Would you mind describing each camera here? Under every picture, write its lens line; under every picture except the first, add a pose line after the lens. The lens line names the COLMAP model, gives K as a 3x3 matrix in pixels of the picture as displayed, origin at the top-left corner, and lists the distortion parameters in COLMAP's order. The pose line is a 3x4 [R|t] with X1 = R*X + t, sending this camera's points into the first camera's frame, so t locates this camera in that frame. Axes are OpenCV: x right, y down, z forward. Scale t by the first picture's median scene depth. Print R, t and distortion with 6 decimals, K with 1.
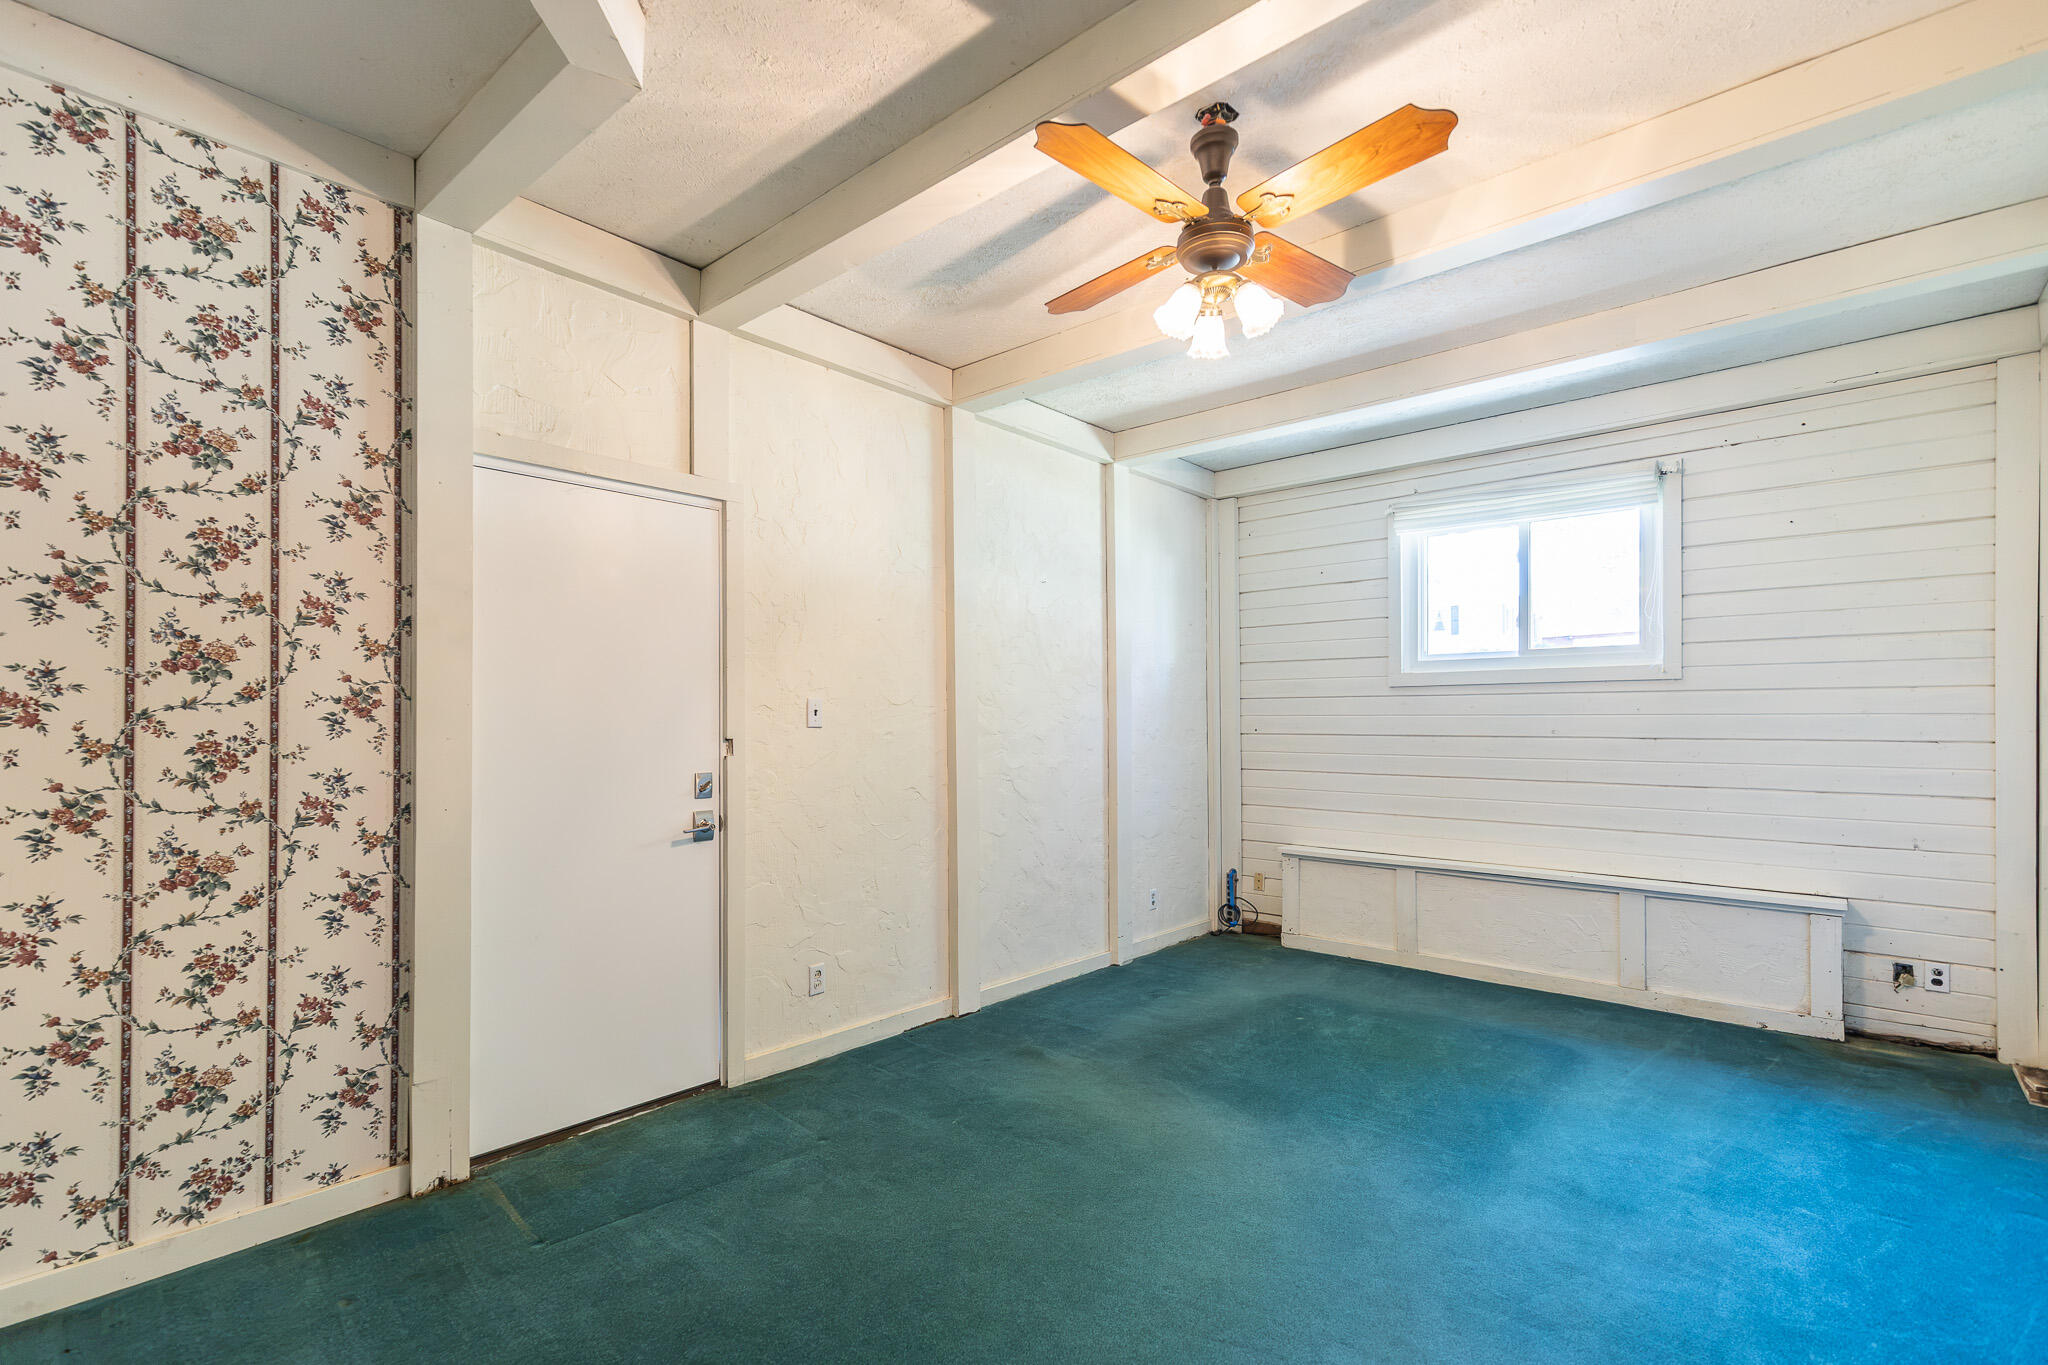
lens RADIAL K [[938.5, 0, 1003.1], [0, 938.5, 717.8], [0, 0, 1]] dist [0.005294, -0.001645]
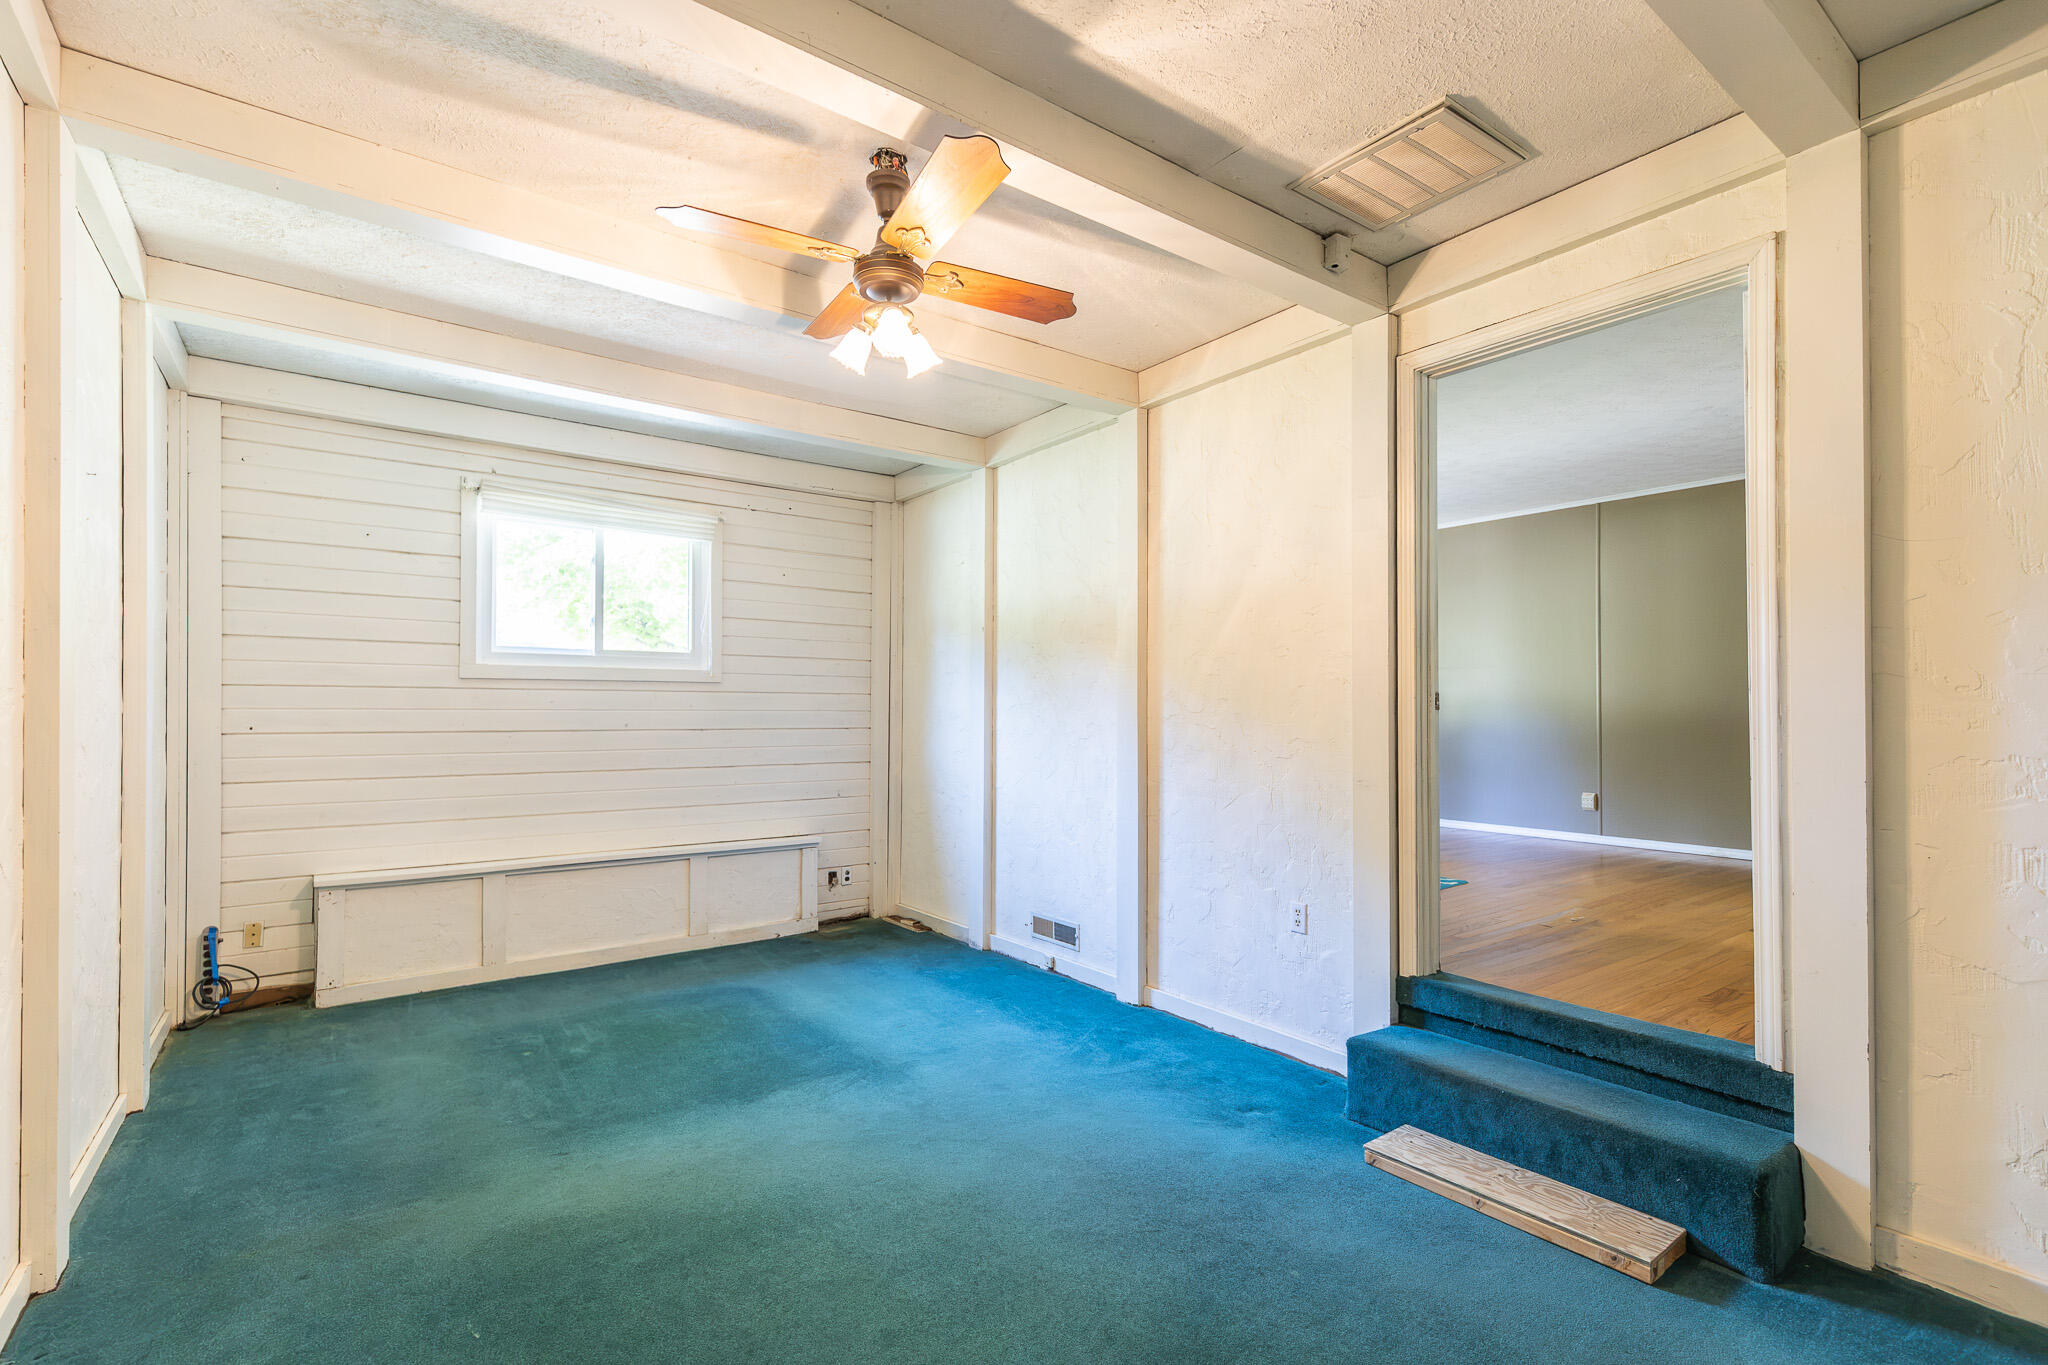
lens RADIAL K [[938.5, 0, 1010.2], [0, 938.5, 698.3], [0, 0, 1]] dist [0.005294, -0.001645]
pose [[0.183960, 0.015992, 0.982804, -0.477335], [-0.003410, 0.999872, -0.015632, -0.001363], [-0.982928, -0.000476, 0.183991, 0.395075]]
